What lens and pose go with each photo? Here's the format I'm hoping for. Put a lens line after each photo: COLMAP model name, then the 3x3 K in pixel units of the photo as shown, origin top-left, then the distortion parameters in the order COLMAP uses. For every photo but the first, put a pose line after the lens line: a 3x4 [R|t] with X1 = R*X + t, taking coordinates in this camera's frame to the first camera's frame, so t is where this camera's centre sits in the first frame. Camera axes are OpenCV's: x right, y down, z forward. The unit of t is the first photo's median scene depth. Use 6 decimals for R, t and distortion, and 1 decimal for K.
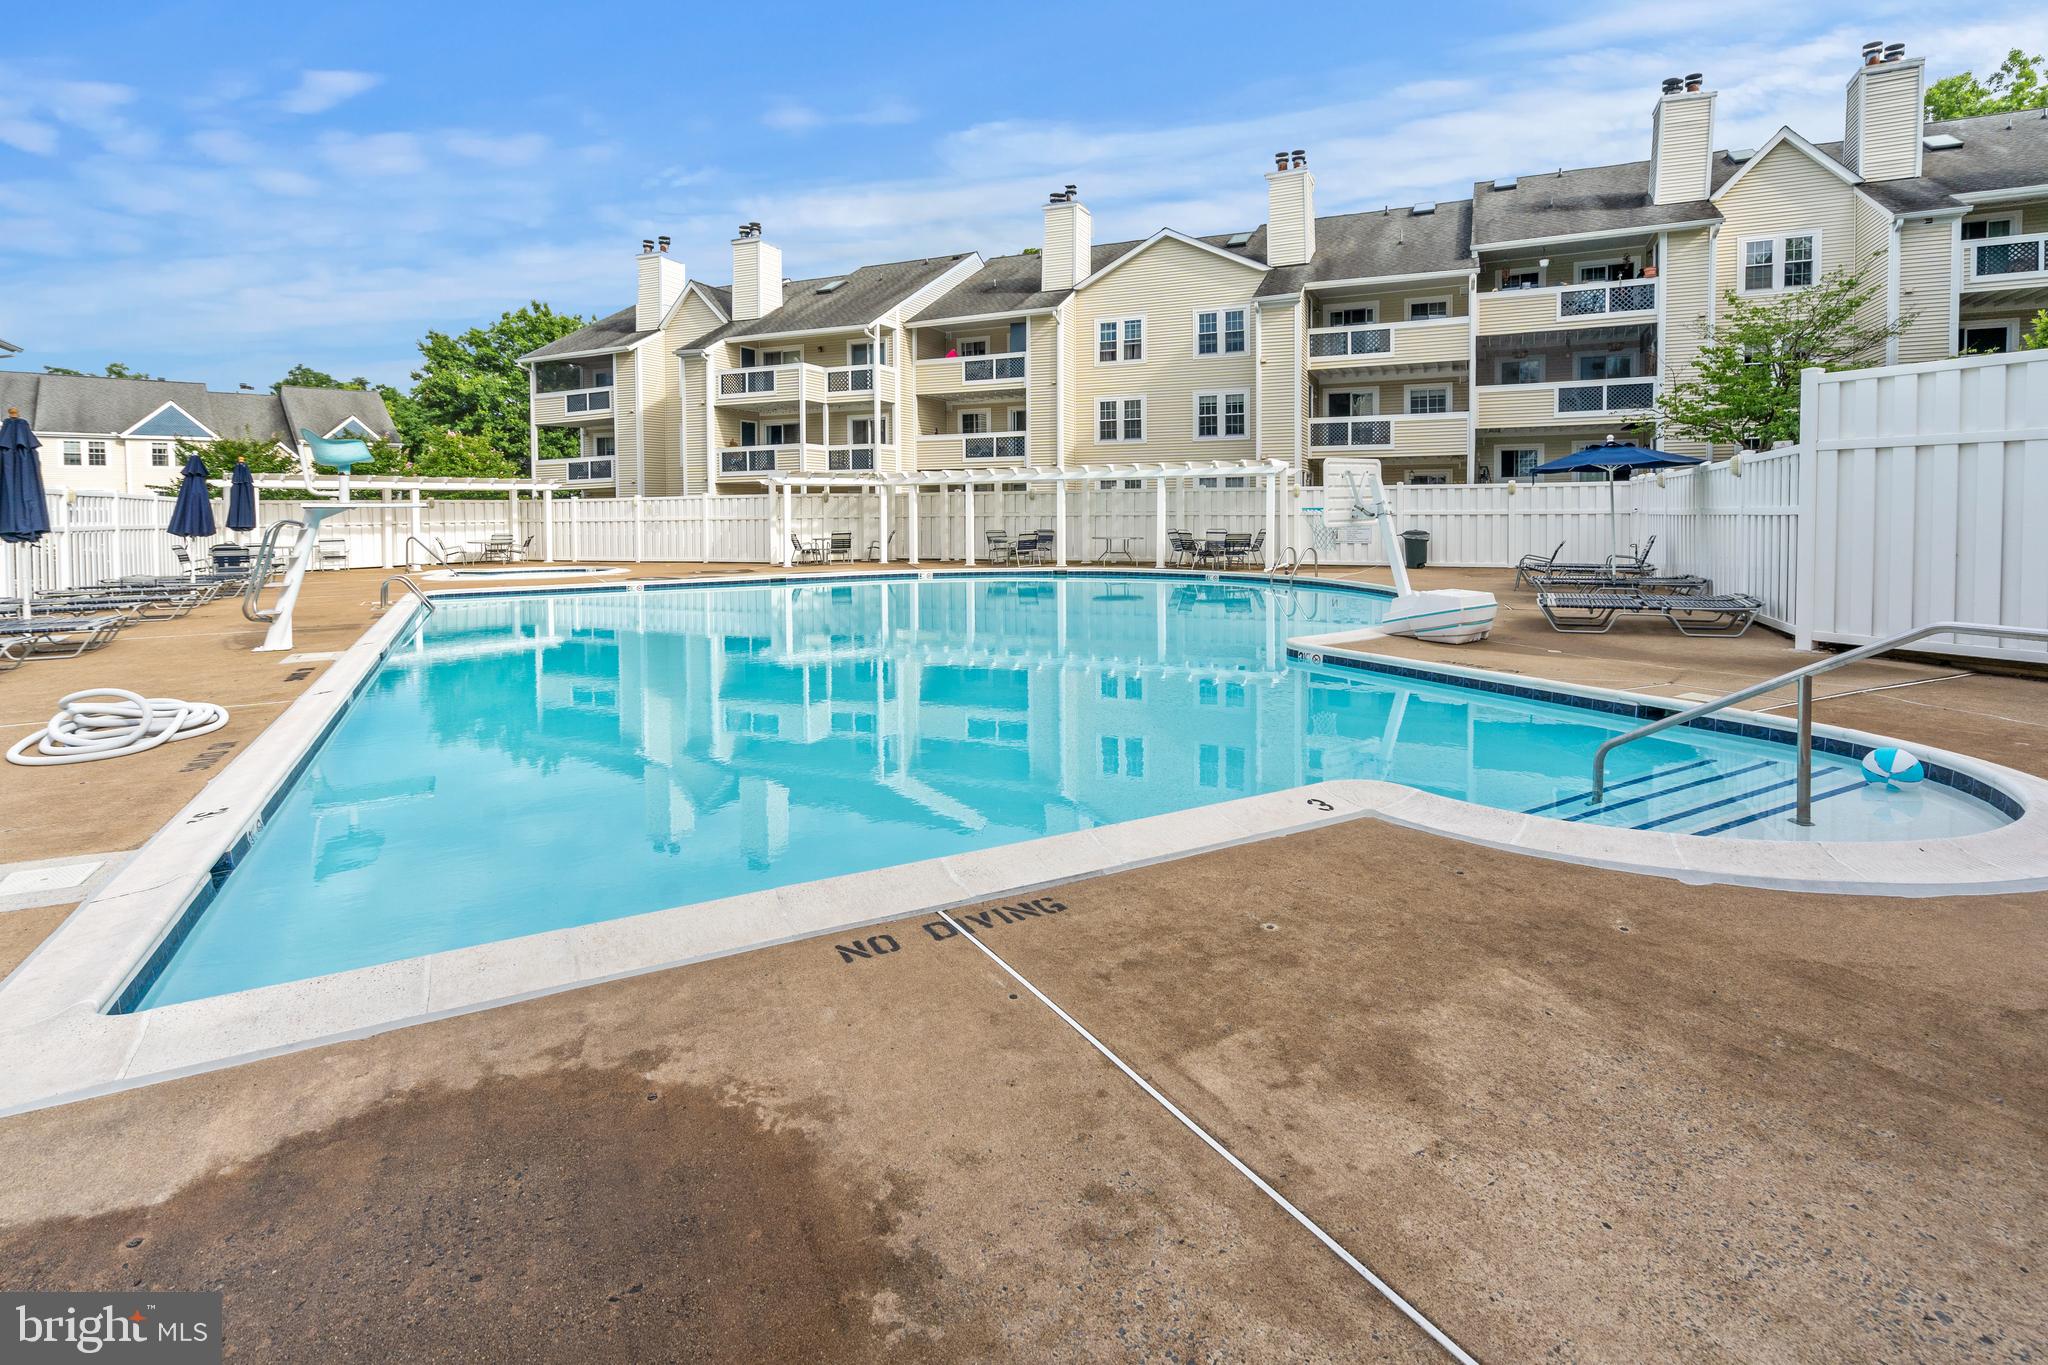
lens RADIAL K [[974.0, 0, 1006.7], [0, 974.0, 670.6], [0, 0, 1]] dist [0.000598, 0.000217]
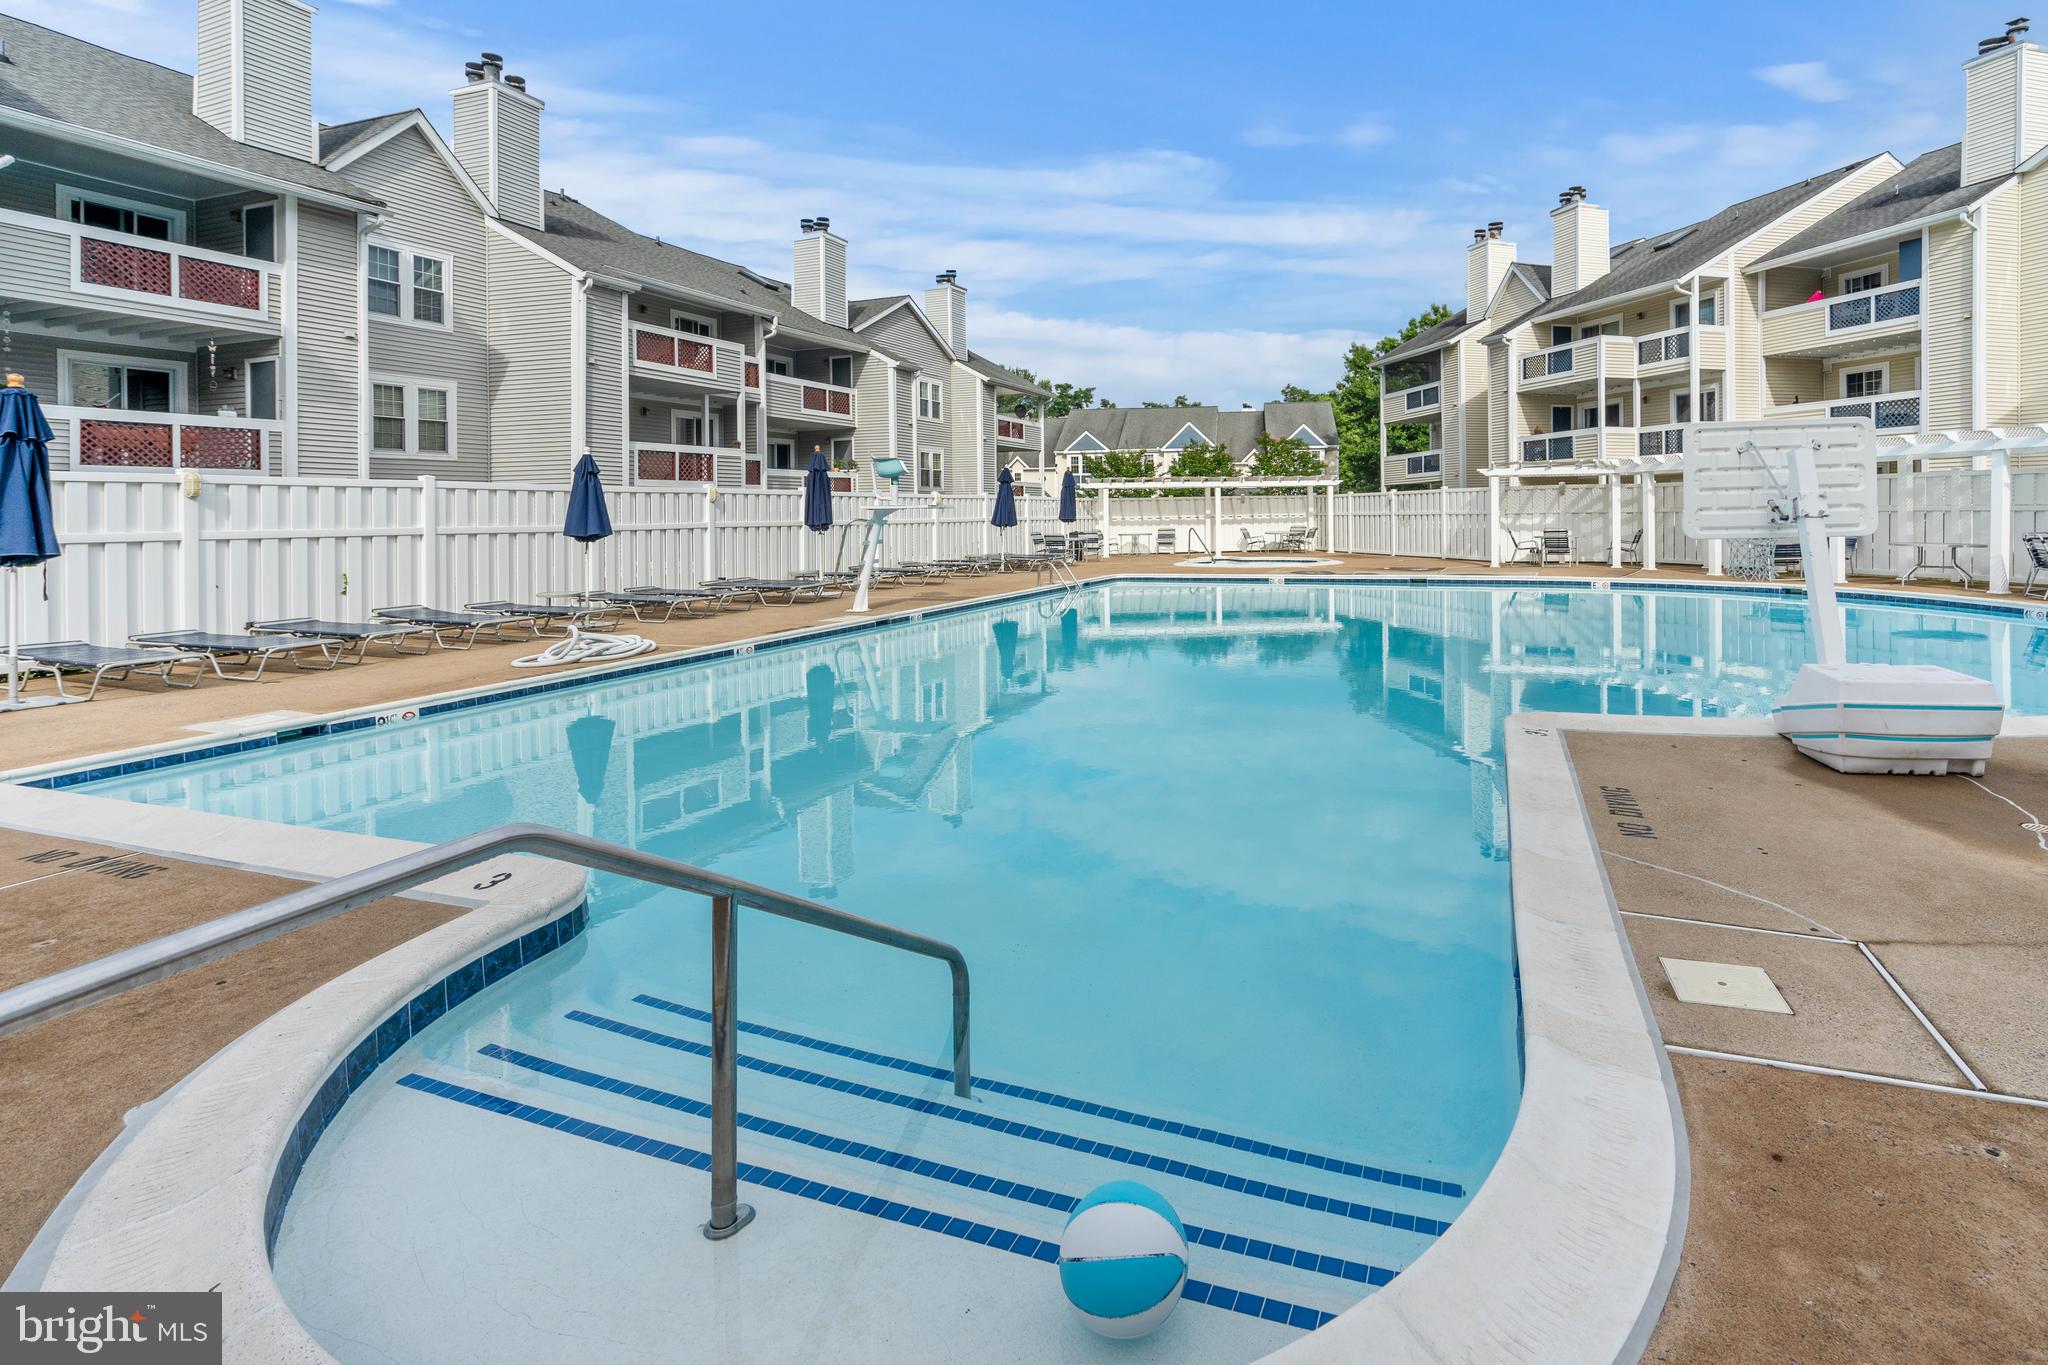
lens RADIAL K [[955.1, 0, 1027.1], [0, 955.1, 626.1], [0, 0, 1]] dist [-0.000961, 0.000964]
pose [[0.661123, 0.090502, -0.744799, 0.101878], [-0.115981, 0.993093, 0.017722, -0.012273], [0.741259, 0.074667, 0.667053, 0.063985]]
